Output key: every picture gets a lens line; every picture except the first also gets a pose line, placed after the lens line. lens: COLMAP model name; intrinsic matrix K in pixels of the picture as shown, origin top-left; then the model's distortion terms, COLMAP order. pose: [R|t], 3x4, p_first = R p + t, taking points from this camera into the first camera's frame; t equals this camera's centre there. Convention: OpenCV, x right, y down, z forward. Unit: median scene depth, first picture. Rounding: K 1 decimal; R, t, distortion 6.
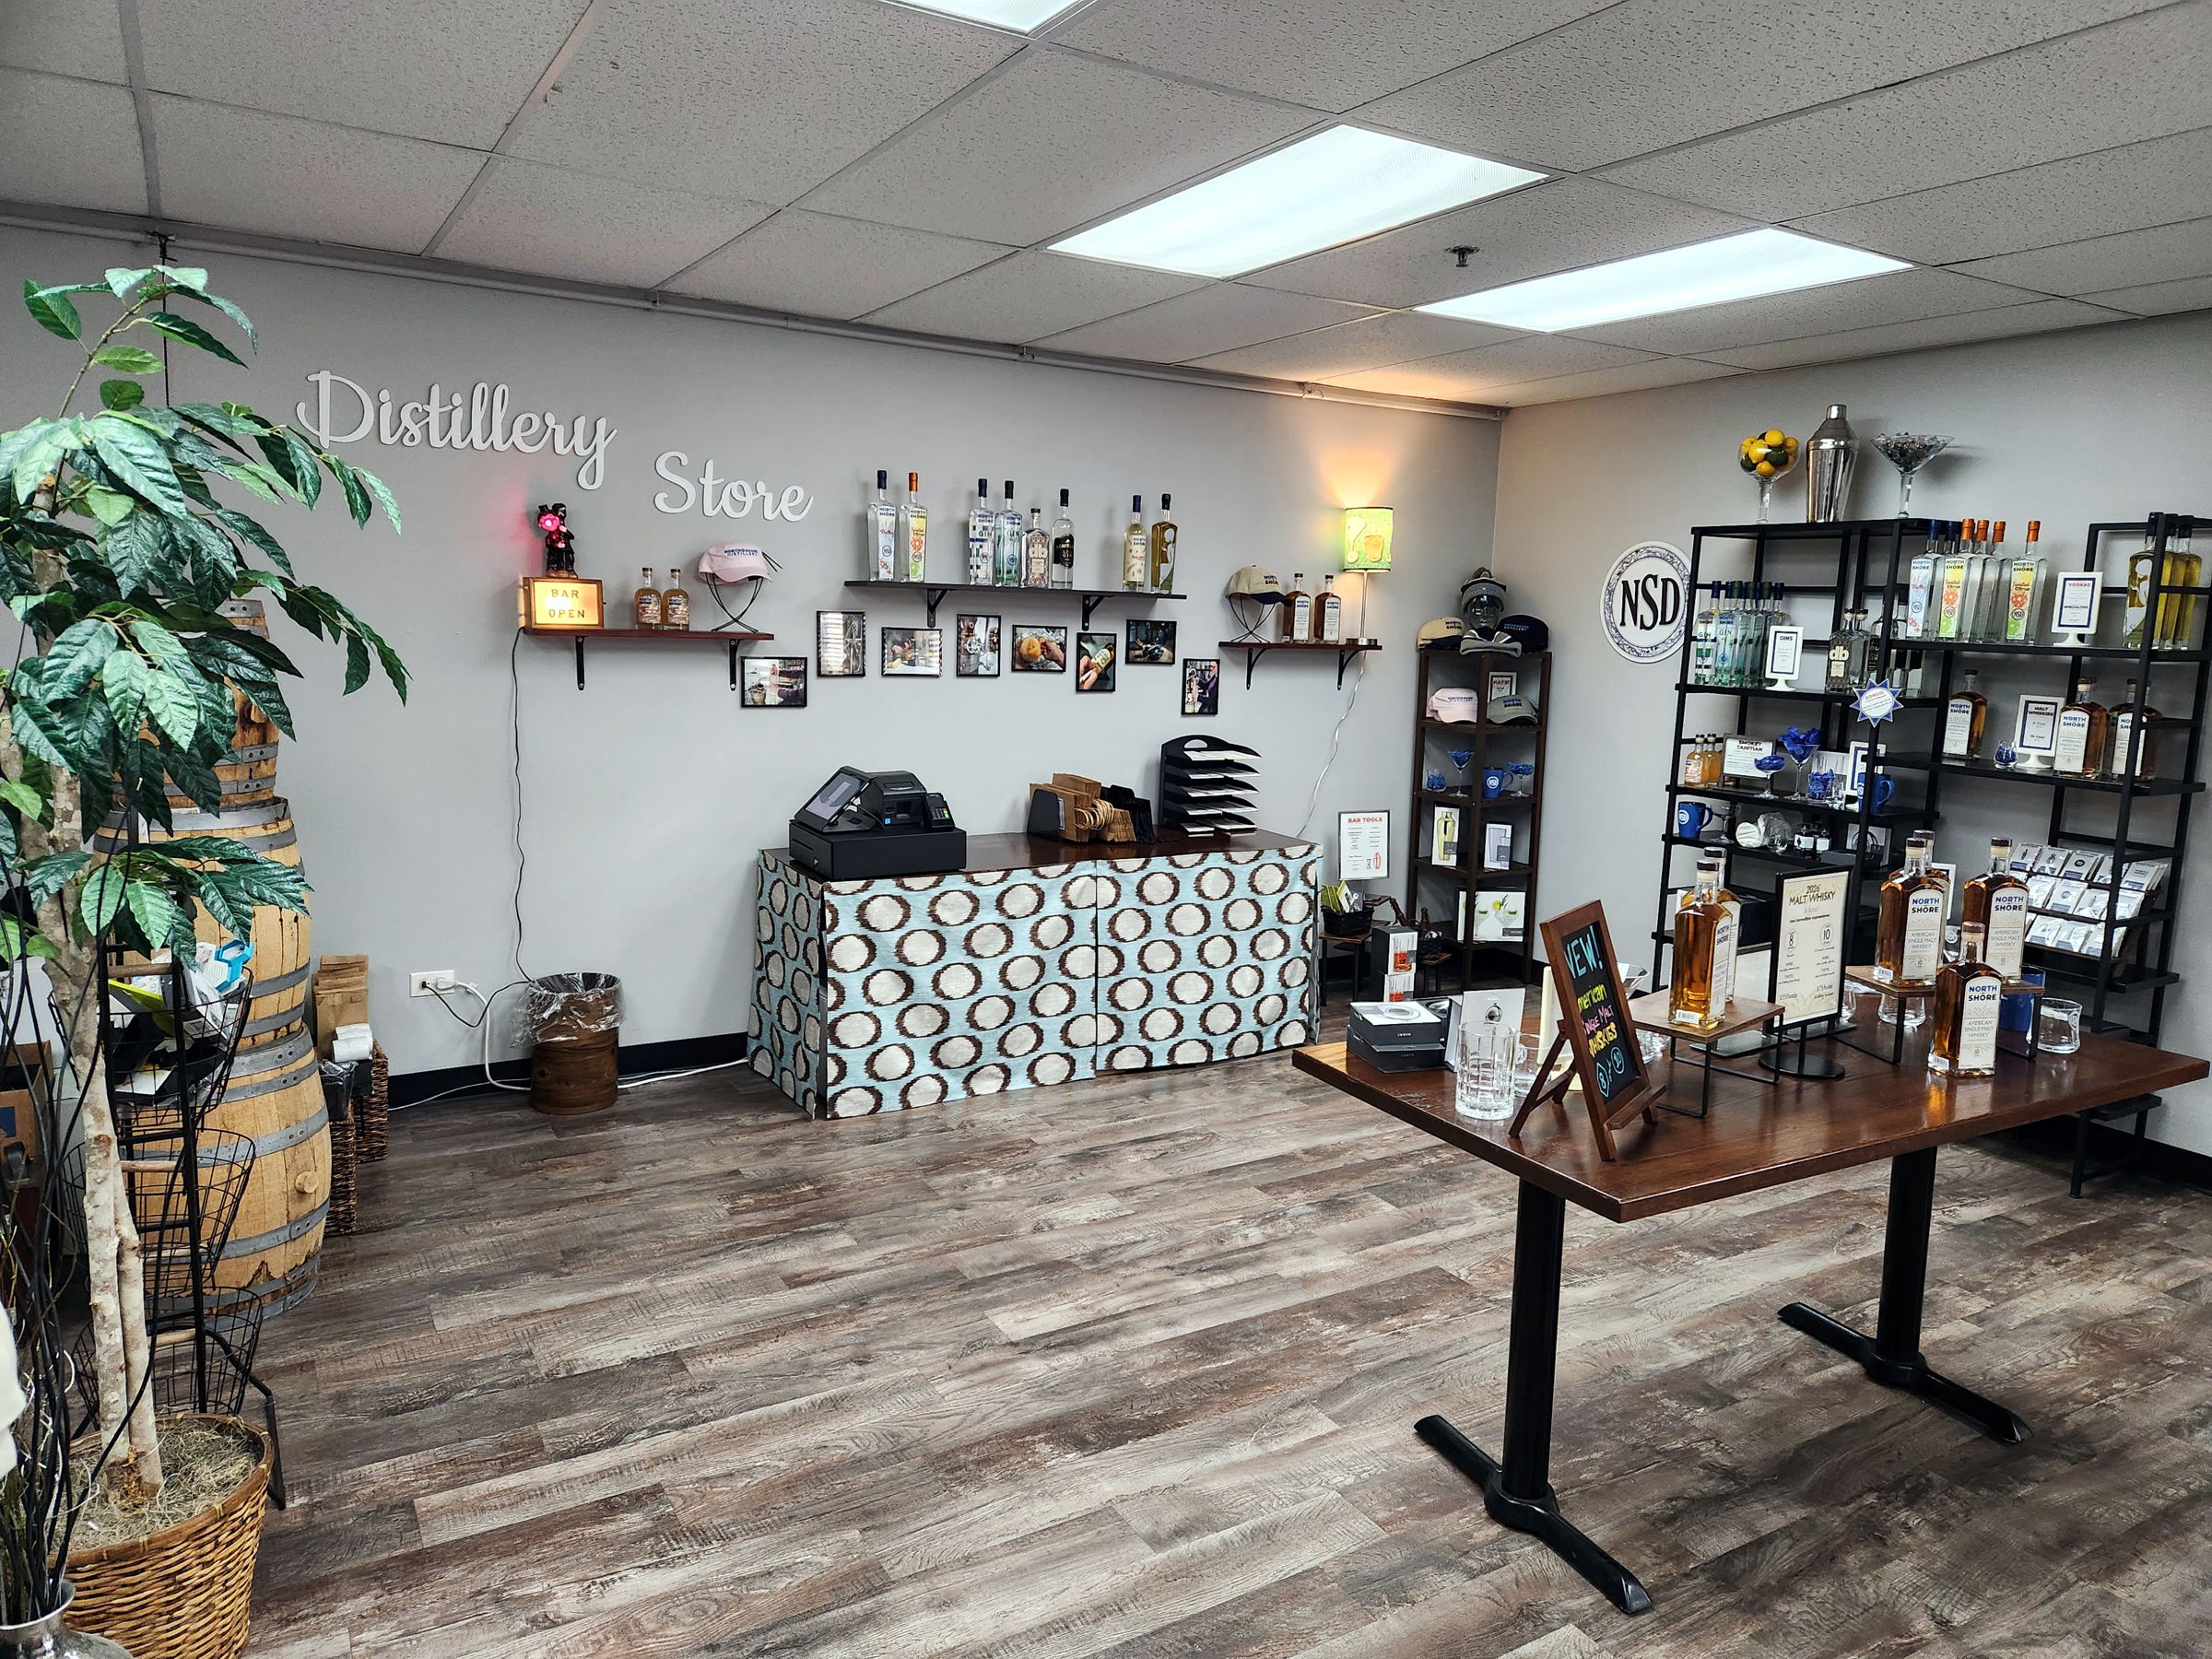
lens RADIAL K [[1437.3, 0, 1106.9], [0, 1437.3, 895.7], [0, 0, 1]] dist [0.106082, -0.067360]
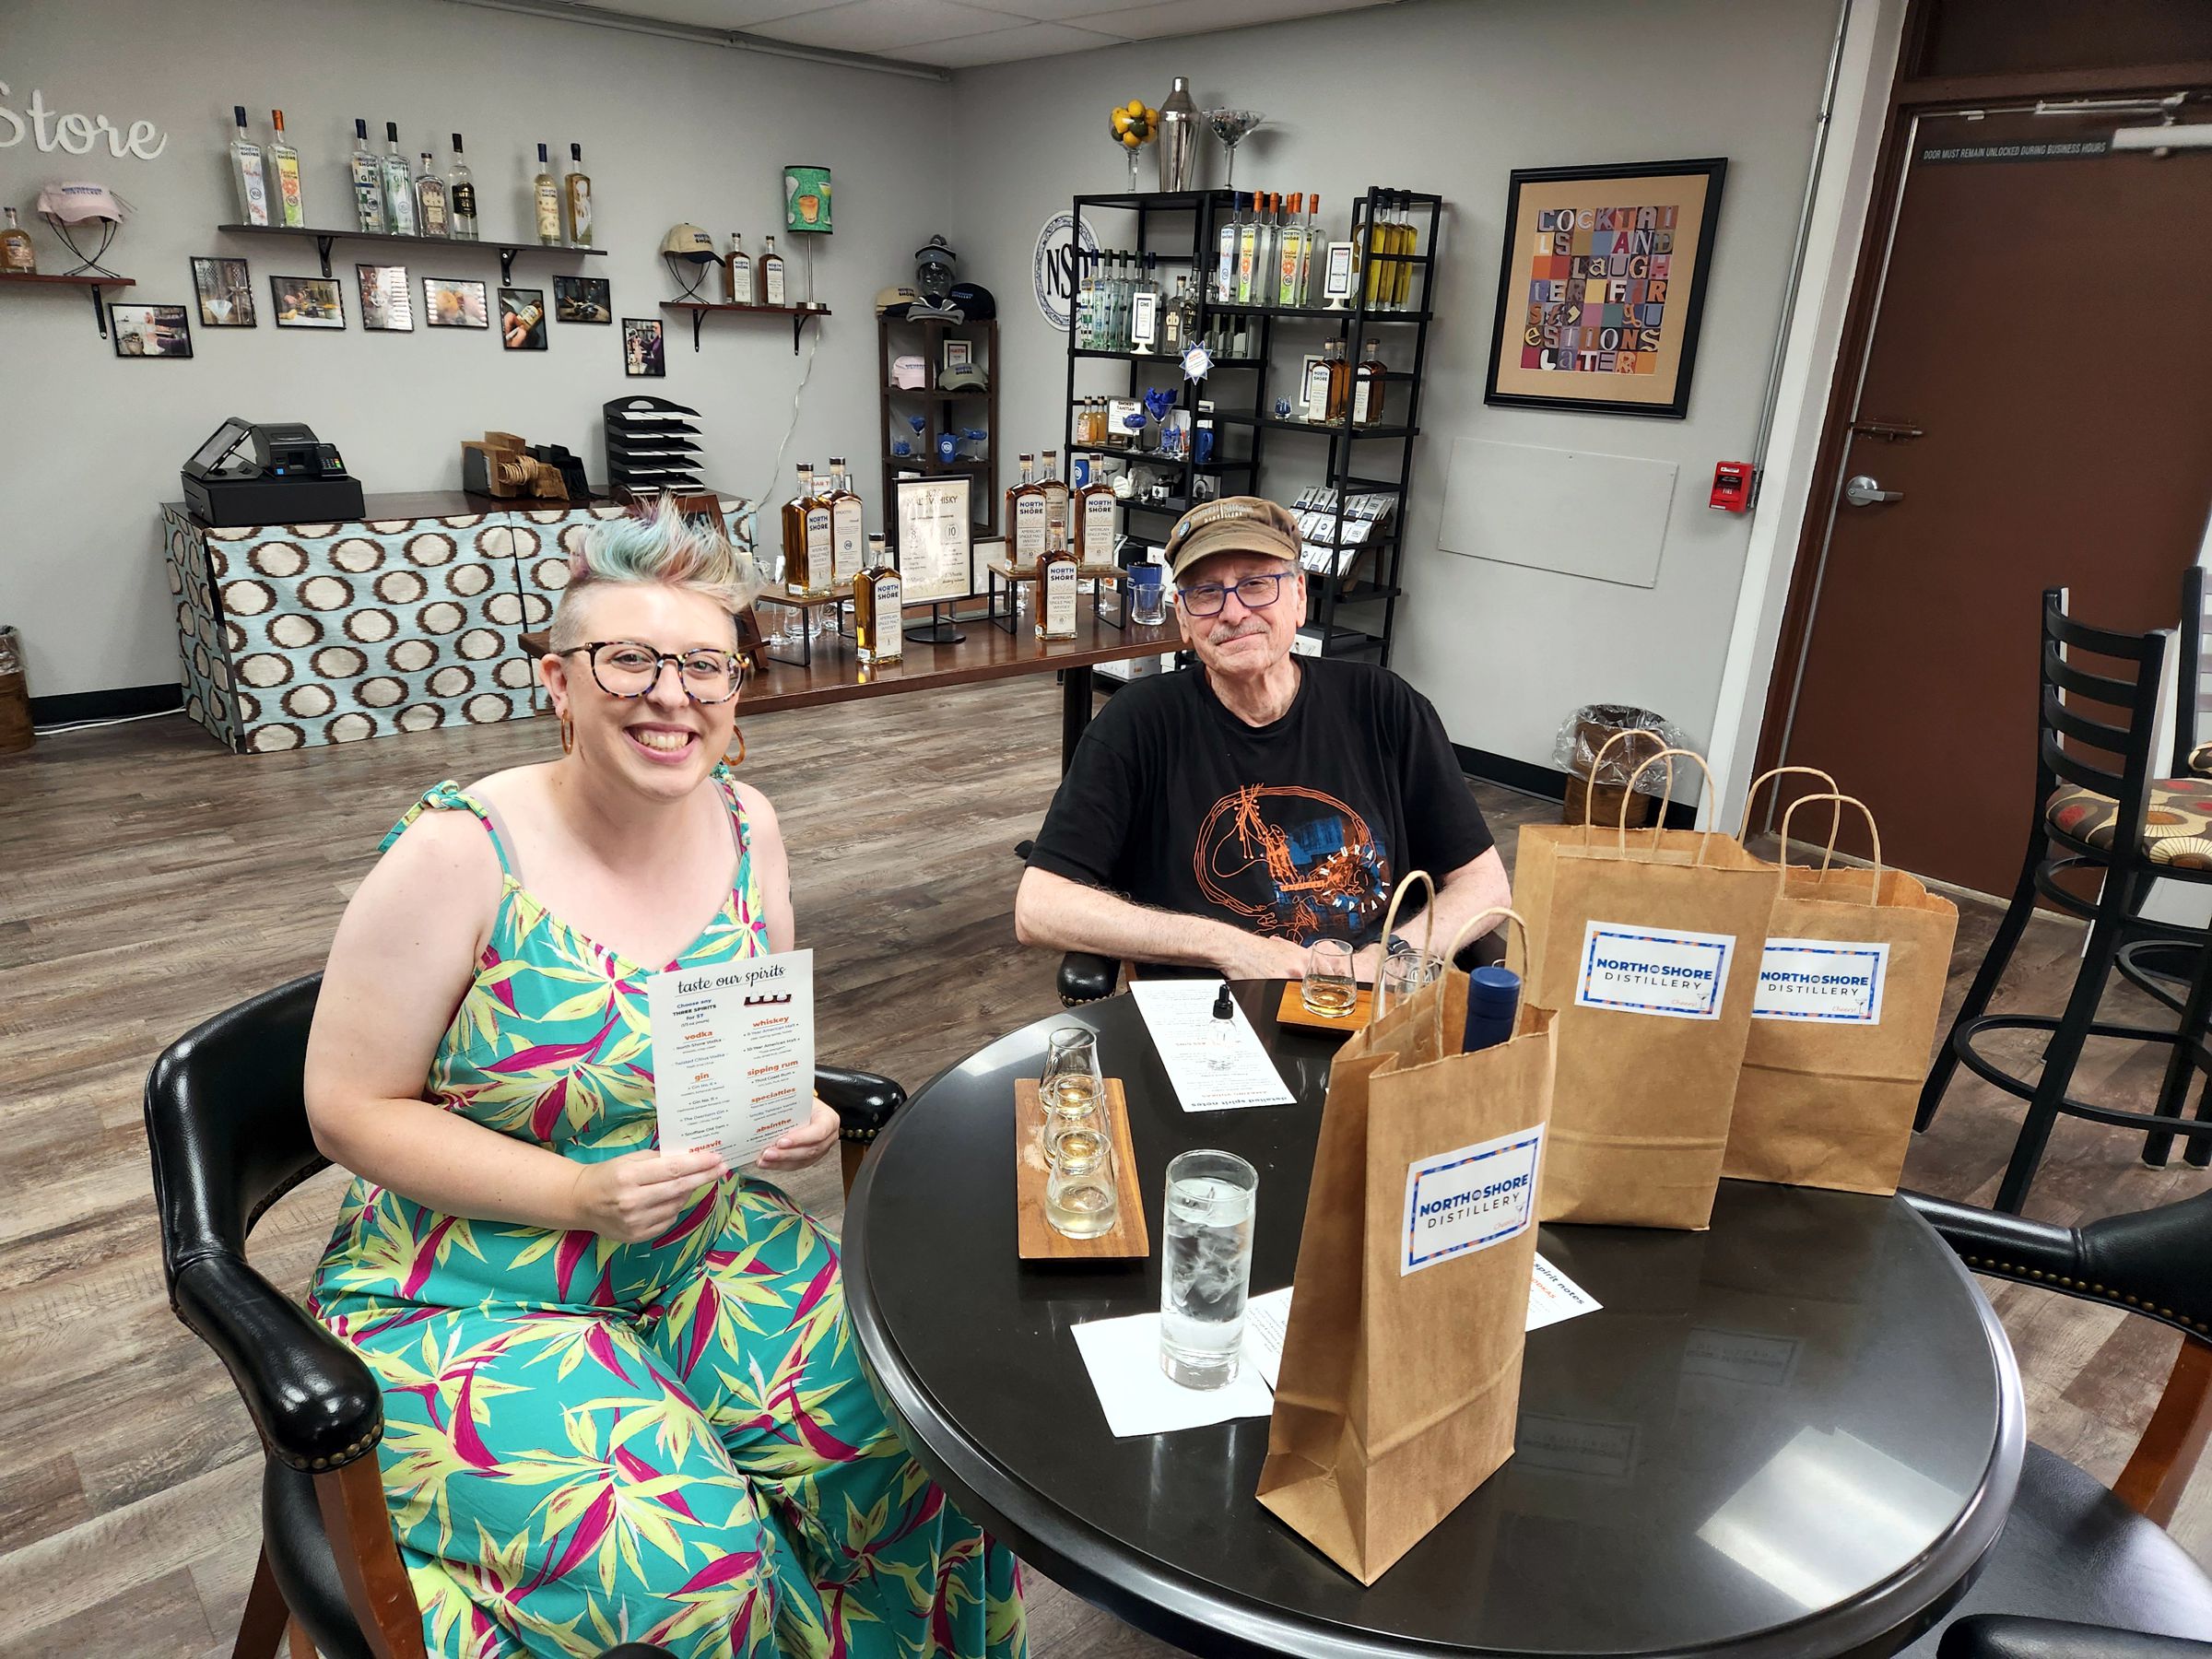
lens RADIAL K [[1437.3, 0, 1106.9], [0, 1437.3, 895.7], [0, 0, 1]] dist [0.106082, -0.067360]
pose [[0.987145, -0.059209, 0.148457, 0.257206], [0.030099, 0.981099, 0.191149, 0.061660], [-0.156969, -0.184224, 0.970269, -0.191766]]
